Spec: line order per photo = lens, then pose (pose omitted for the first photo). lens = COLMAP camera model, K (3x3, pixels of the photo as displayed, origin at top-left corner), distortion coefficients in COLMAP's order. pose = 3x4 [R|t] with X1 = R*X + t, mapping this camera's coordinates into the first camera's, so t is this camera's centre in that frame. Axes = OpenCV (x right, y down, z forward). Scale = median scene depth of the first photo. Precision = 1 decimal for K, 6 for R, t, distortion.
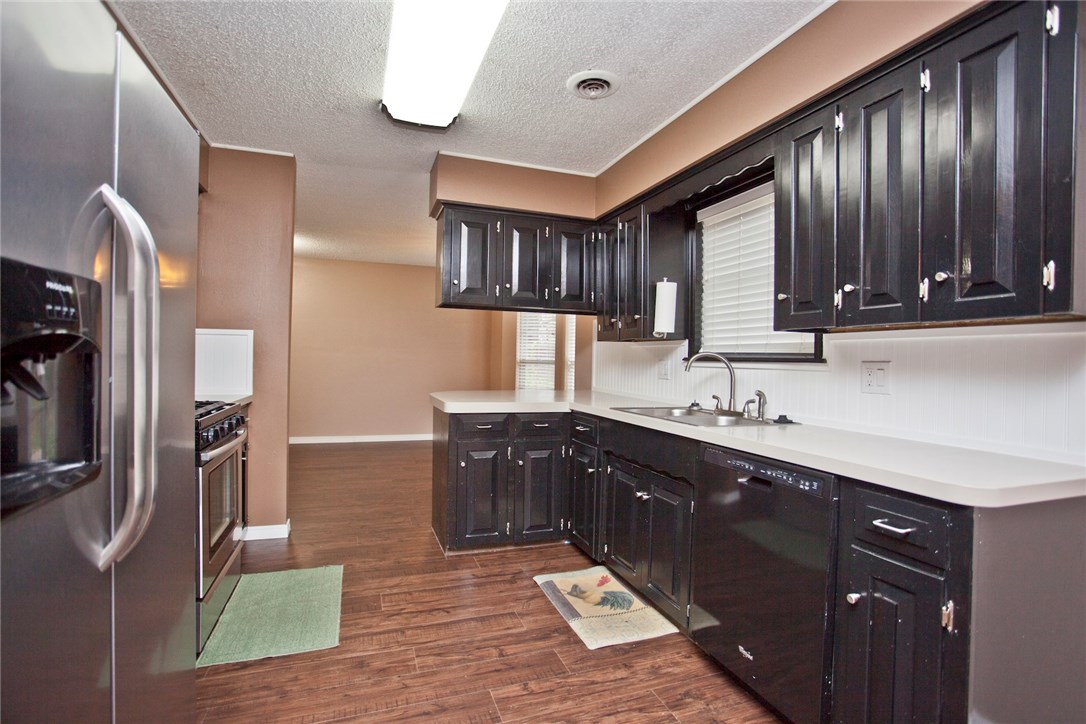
lens RADIAL K [[537.0, 0, 543.0], [0, 537.0, 362.0], [0, 0, 1]] dist [-0.000220, -0.000013]
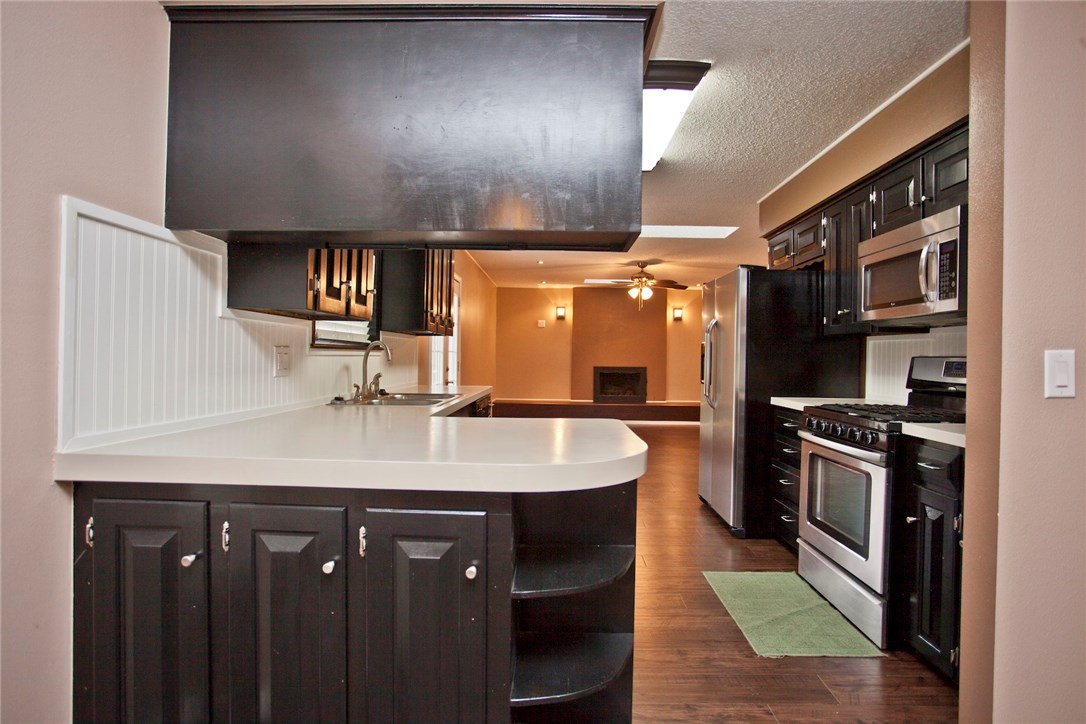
lens RADIAL K [[545.2, 0, 543.0], [0, 545.2, 362.0], [0, 0, 1]] dist [-0.025740, -0.000118]
pose [[-0.932522, -0.039325, 0.358966, -0.332843], [-0.034224, 0.999203, 0.020557, -0.007108], [-0.359488, 0.006885, -0.933124, 1.677167]]
